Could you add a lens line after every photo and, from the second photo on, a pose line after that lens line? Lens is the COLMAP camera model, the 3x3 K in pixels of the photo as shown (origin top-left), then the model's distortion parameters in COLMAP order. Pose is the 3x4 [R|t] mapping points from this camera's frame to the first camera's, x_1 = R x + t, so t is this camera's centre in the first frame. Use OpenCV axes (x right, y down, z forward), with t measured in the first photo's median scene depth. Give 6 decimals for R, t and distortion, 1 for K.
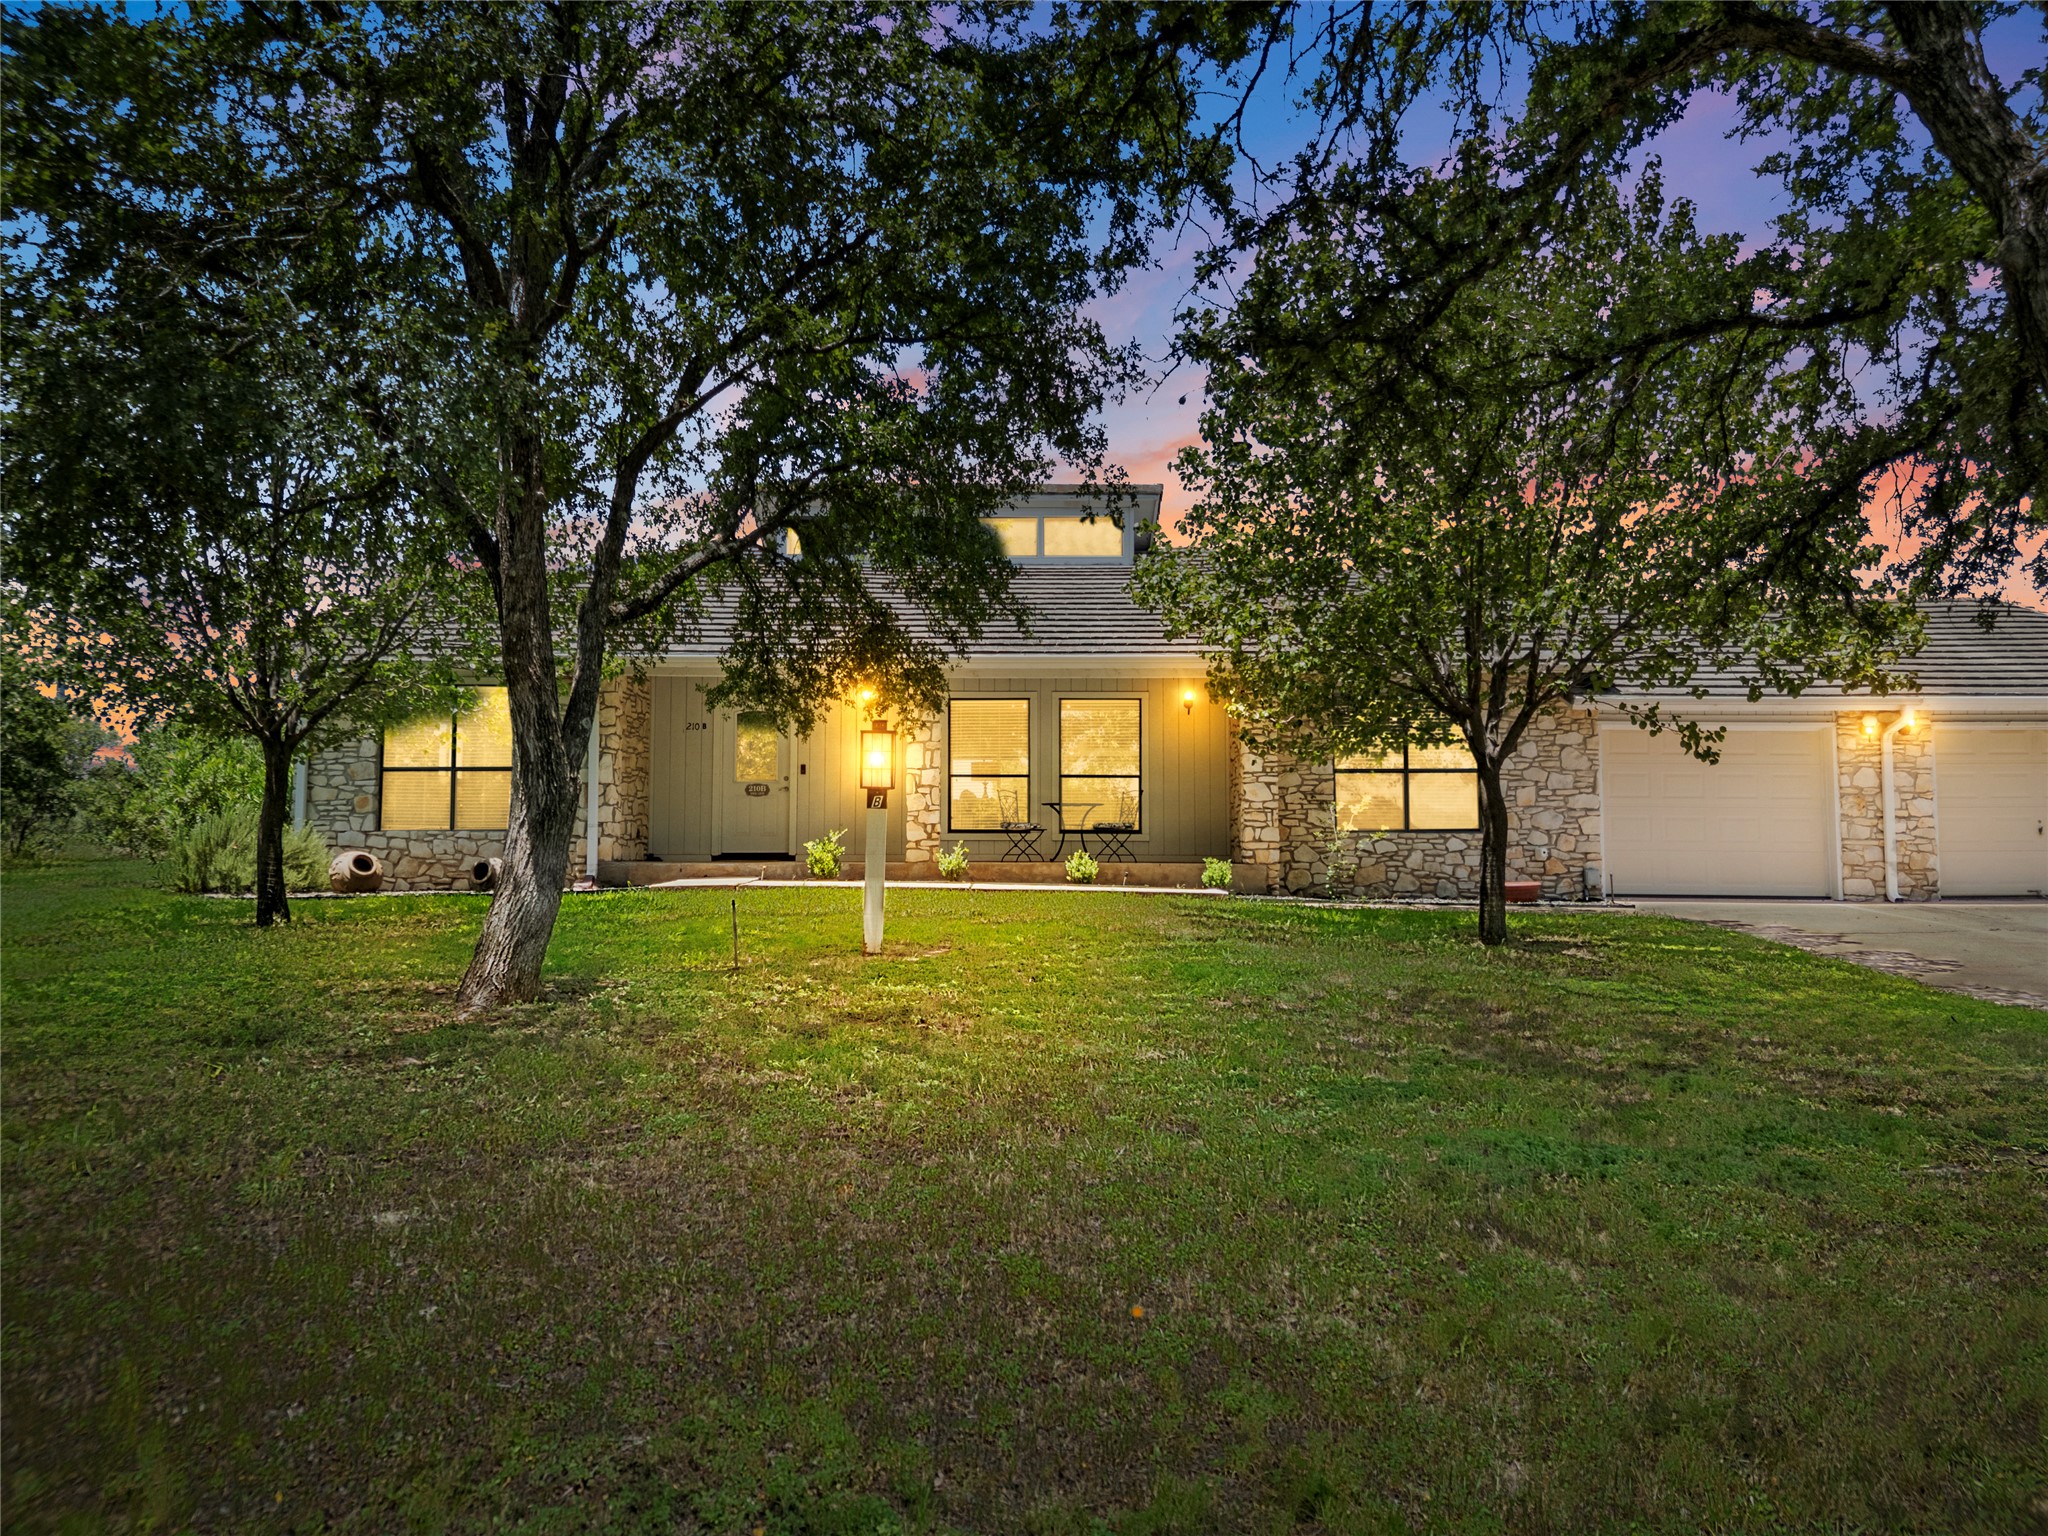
lens RADIAL K [[1439.9, 0, 1014.9], [0, 1439.9, 771.9], [0, 0, 1]] dist [0.124062, -0.166125]
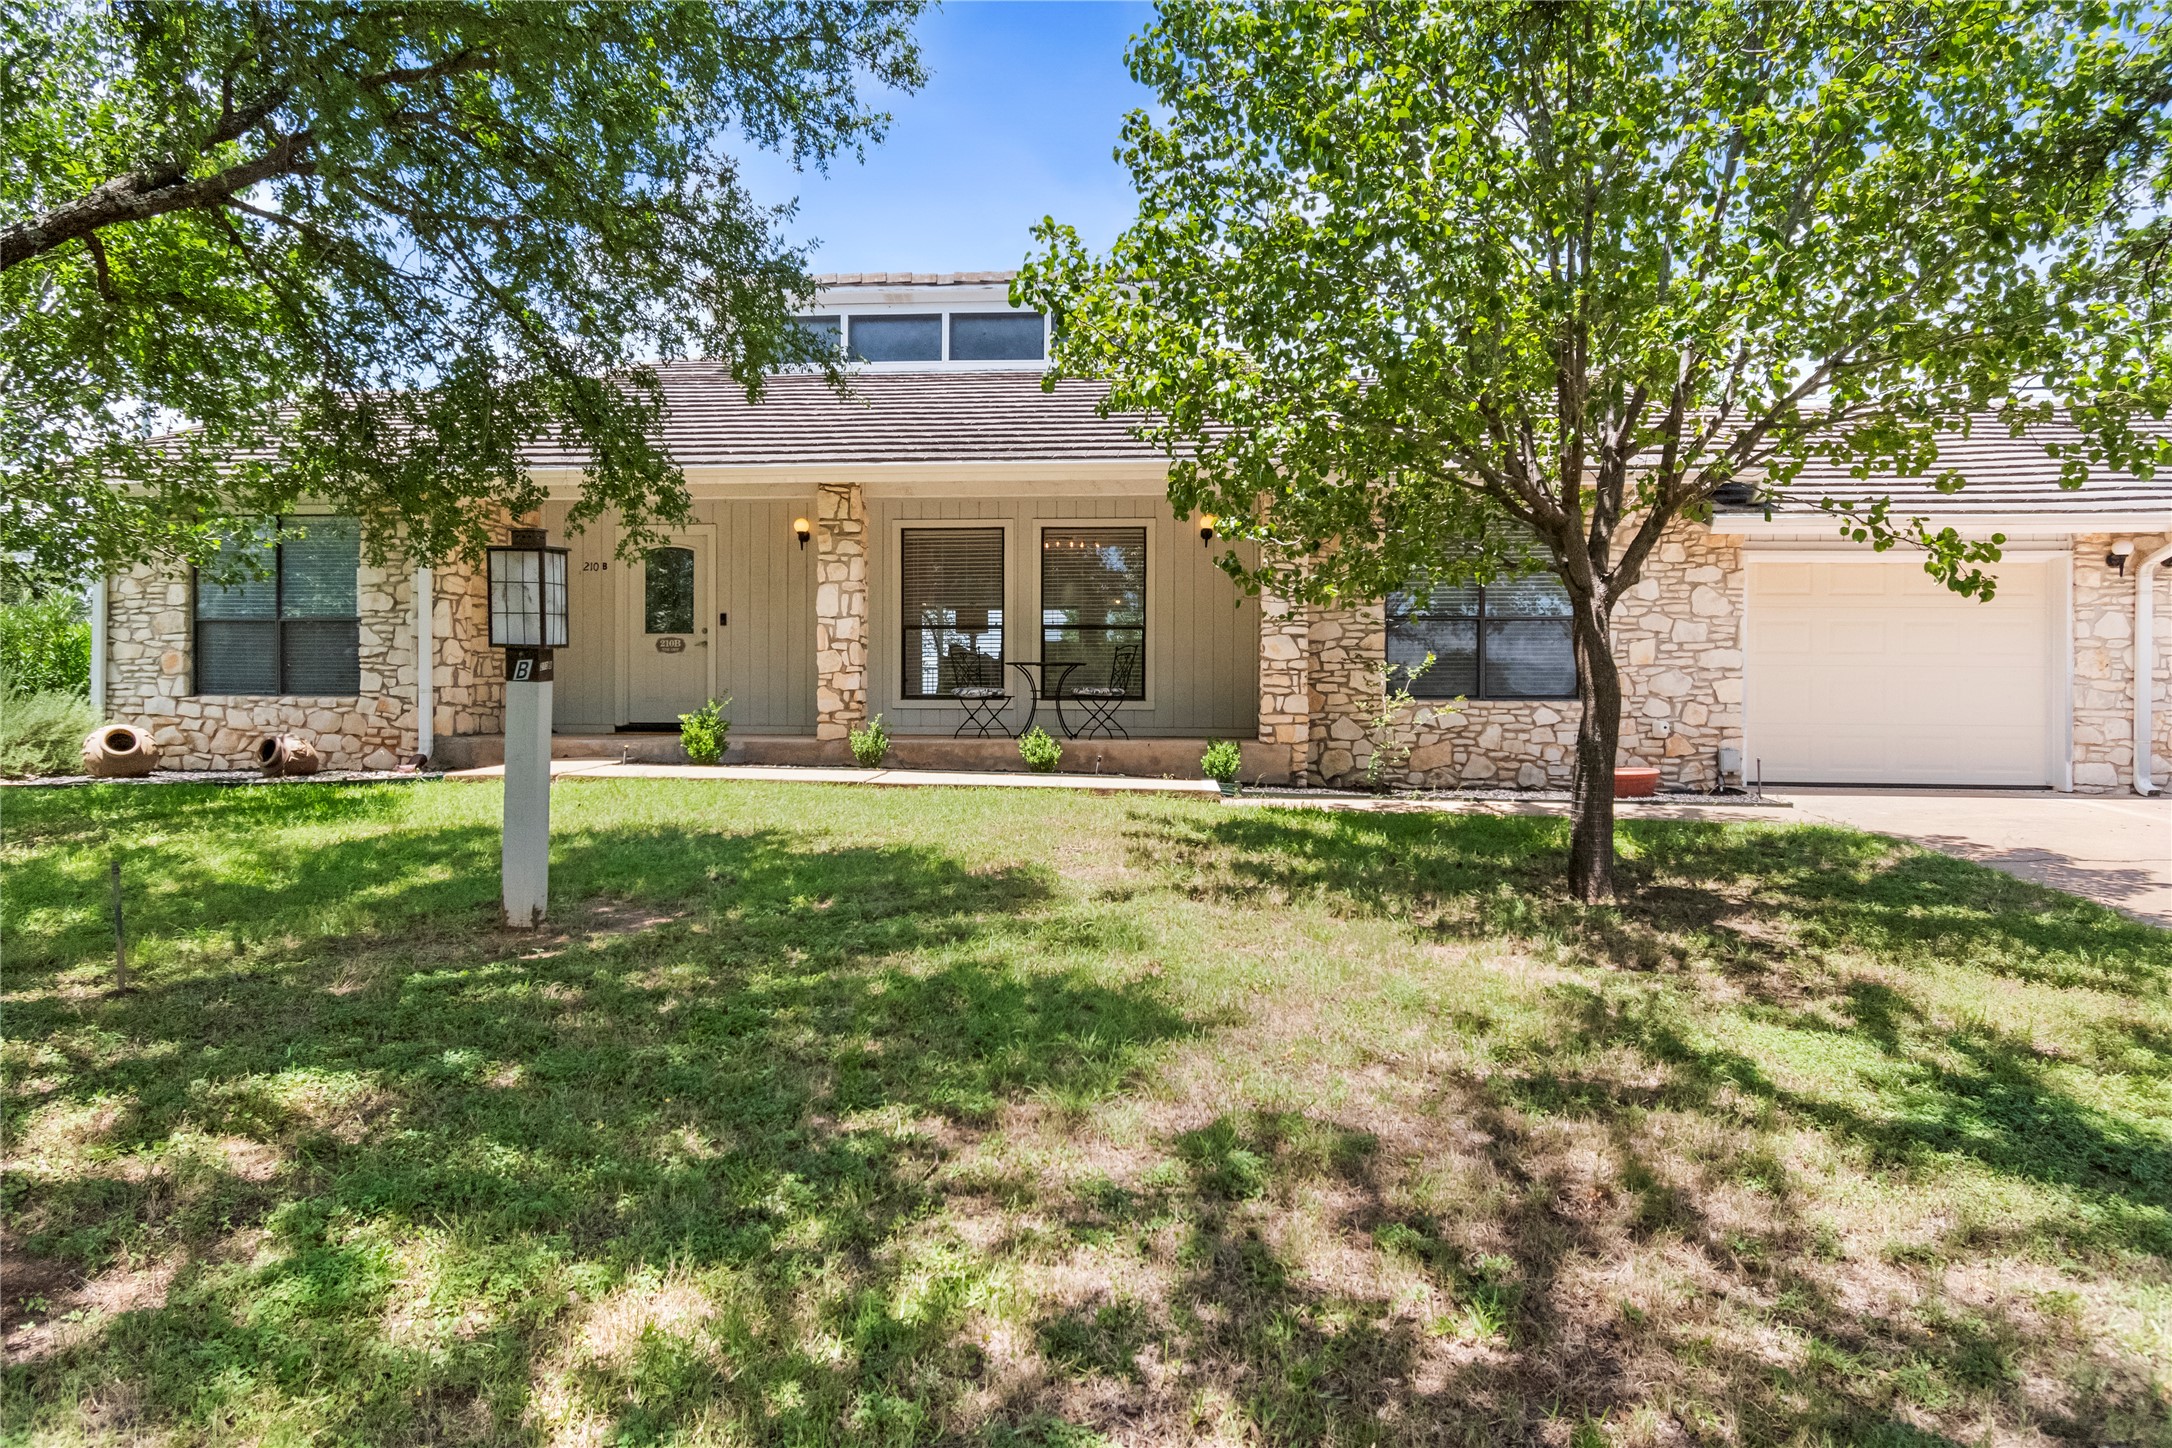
lens RADIAL K [[1280.9, 0, 1081.5], [0, 1280.9, 729.1], [0, 0, 1]] dist [0.002664, -0.000146]
pose [[0.997899, 0.002433, -0.064743, 0.108130], [0.002765, 0.996785, 0.080075, 0.002781], [0.064730, -0.080086, 0.994684, 0.331032]]
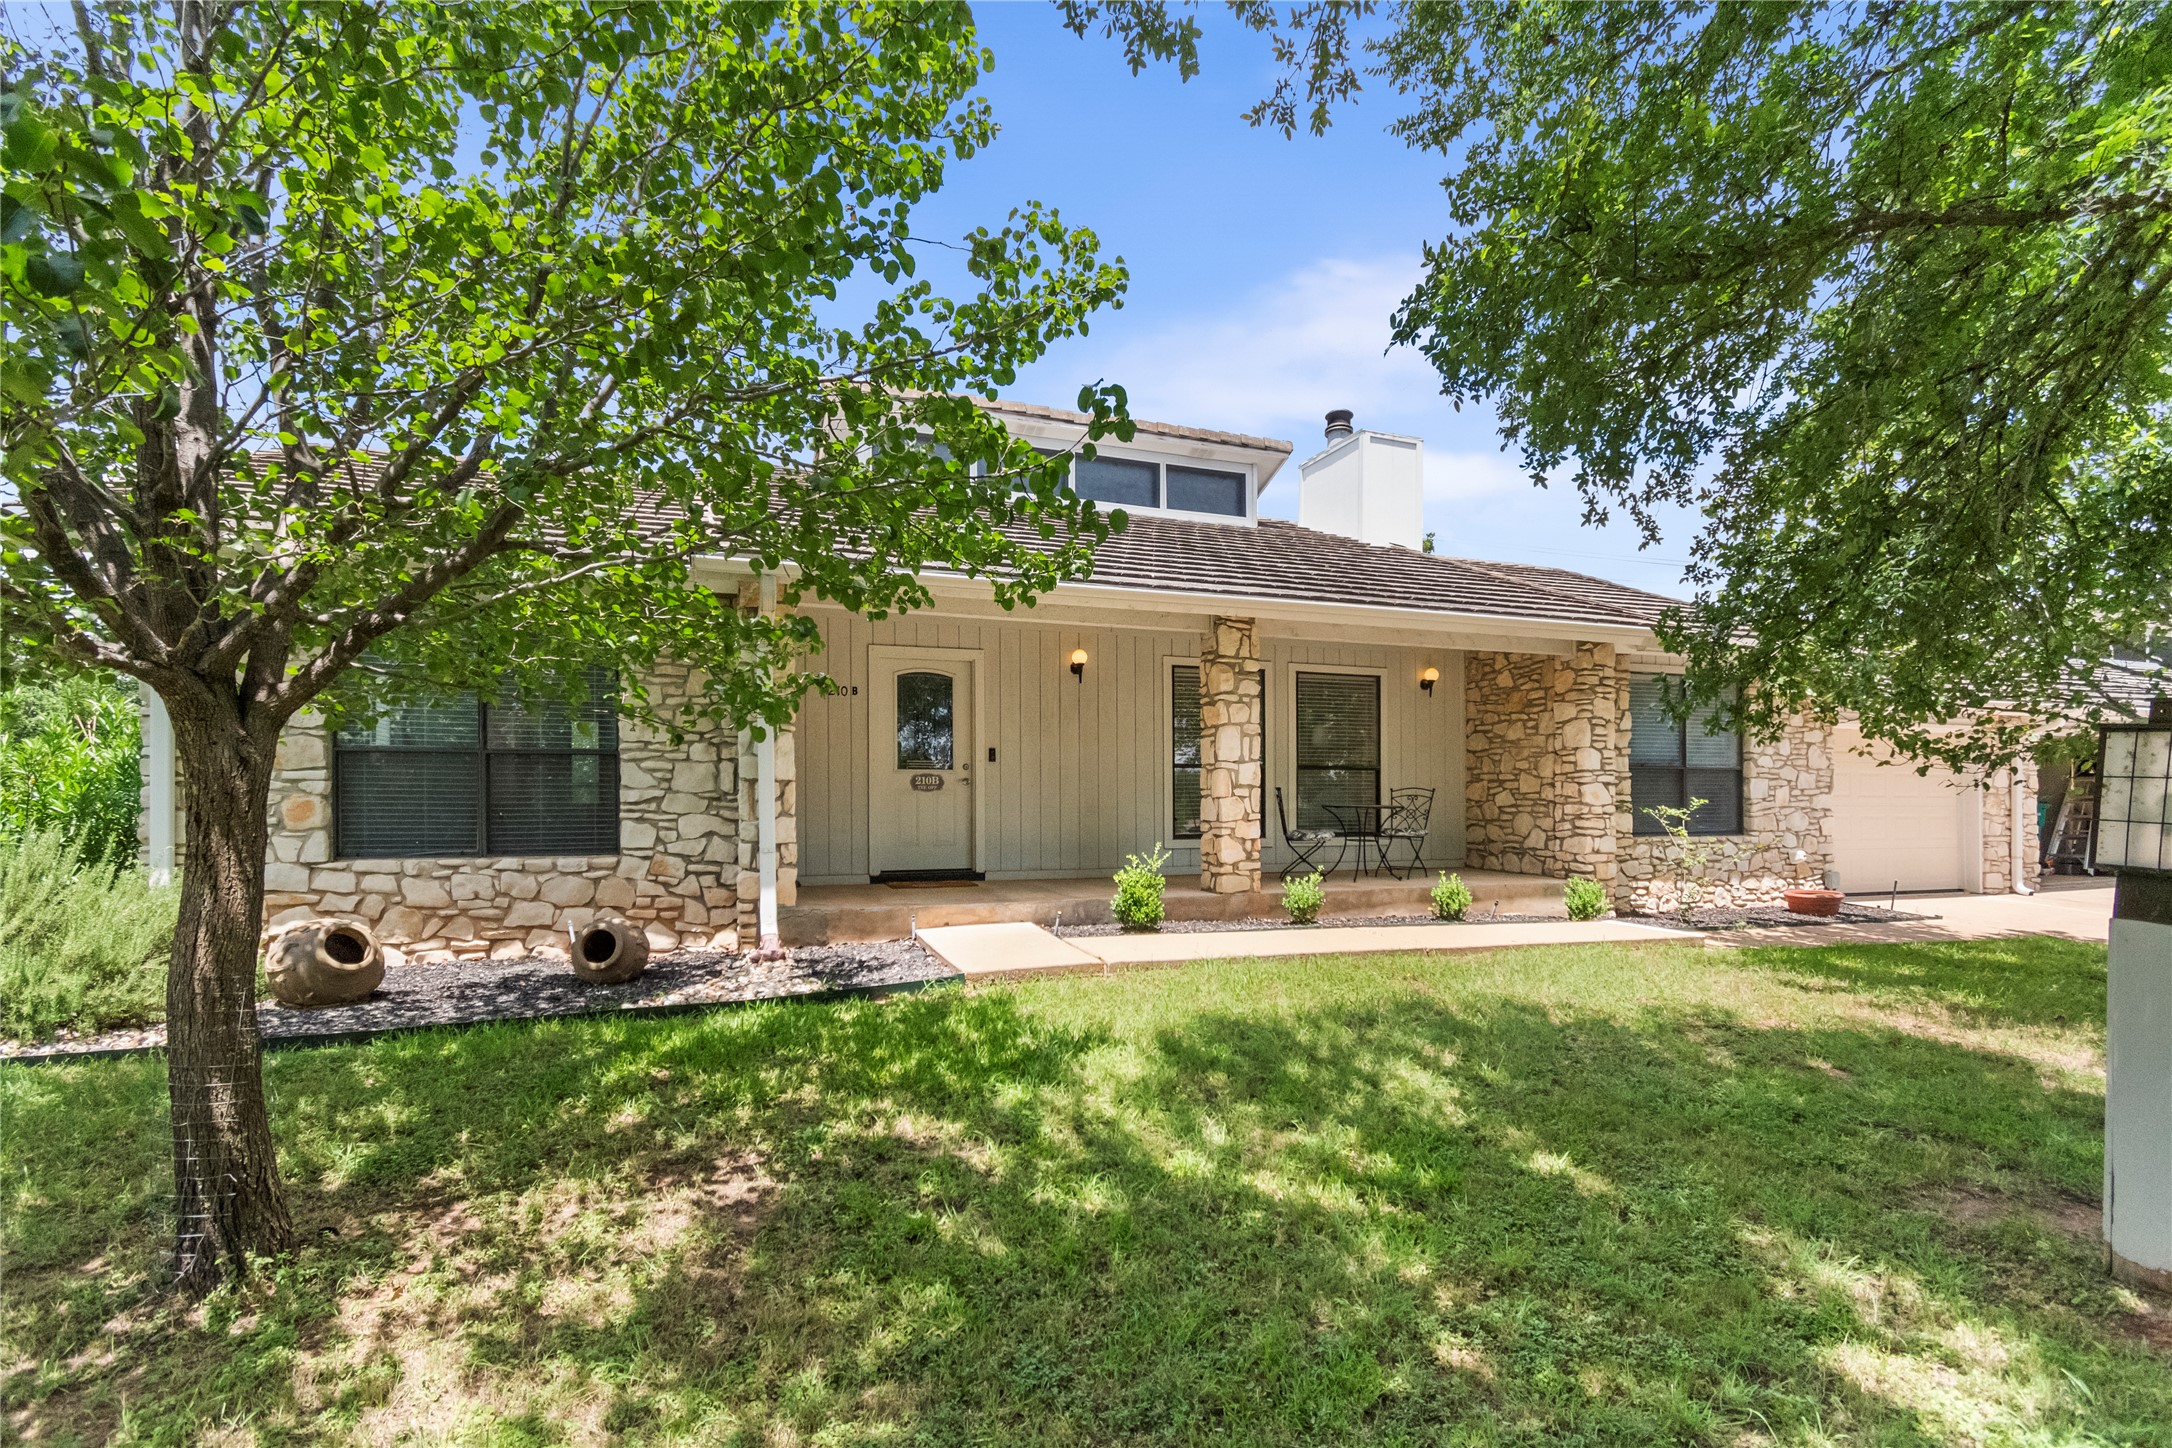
lens RADIAL K [[988.6, 0, 1076.3], [0, 988.6, 808.0], [0, 0, 1]] dist [0.004463, 0.000535]
pose [[0.936371, -0.006085, 0.350960, -0.312079], [-0.020180, 0.997263, 0.071132, -0.012560], [-0.350432, -0.073689, 0.933685, 0.568393]]
